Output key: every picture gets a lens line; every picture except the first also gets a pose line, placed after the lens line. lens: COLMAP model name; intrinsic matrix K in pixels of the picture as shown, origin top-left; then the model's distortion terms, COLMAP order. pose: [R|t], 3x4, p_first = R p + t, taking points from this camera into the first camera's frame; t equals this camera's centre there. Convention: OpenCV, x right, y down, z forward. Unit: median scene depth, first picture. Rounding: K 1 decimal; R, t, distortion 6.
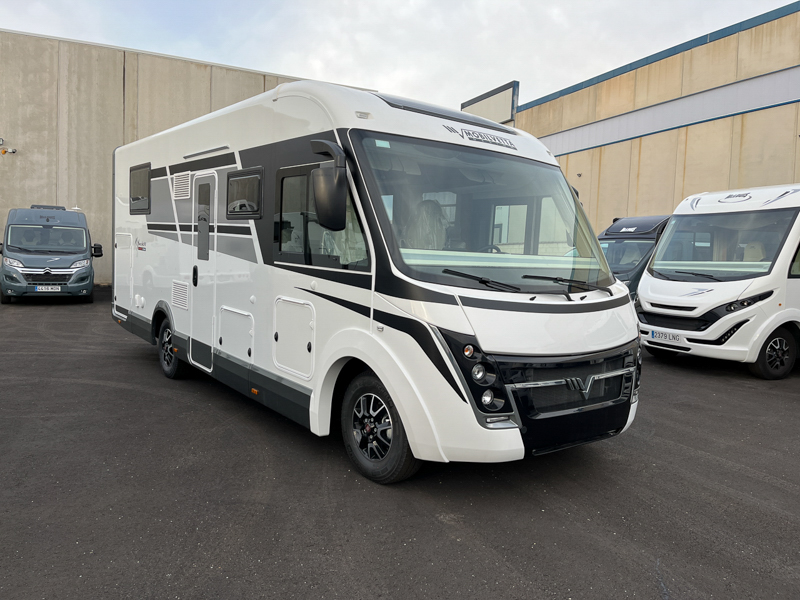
lens RADIAL K [[613.2, 0, 400.2], [0, 613.2, 300.3], [0, 0, 1]] dist [0.000451, -0.025999]
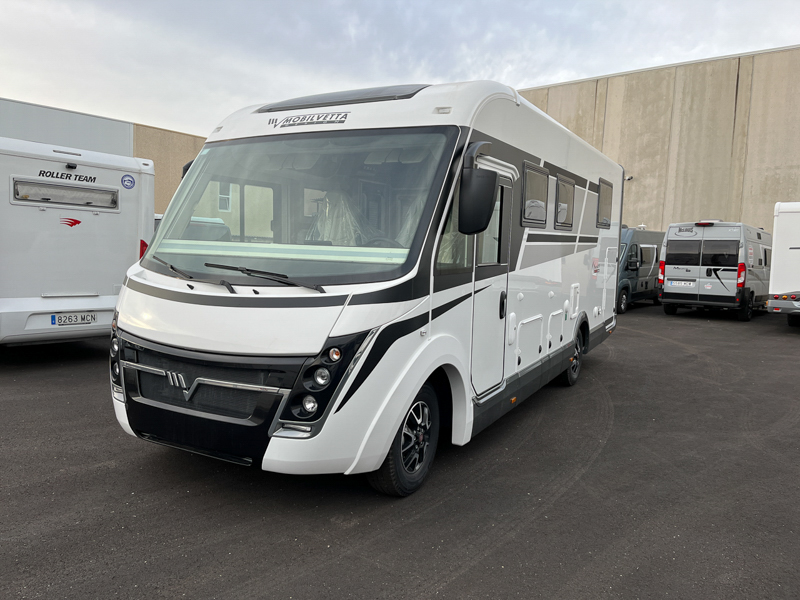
lens RADIAL K [[613.2, 0, 399.0], [0, 613.2, 300.1], [0, 0, 1]] dist [0.000451, -0.025999]
pose [[0.399647, 0.045890, -0.915520, 0.231313], [-0.079993, 0.996682, 0.015040, -0.004227], [0.913172, 0.067224, 0.401992, 0.170853]]
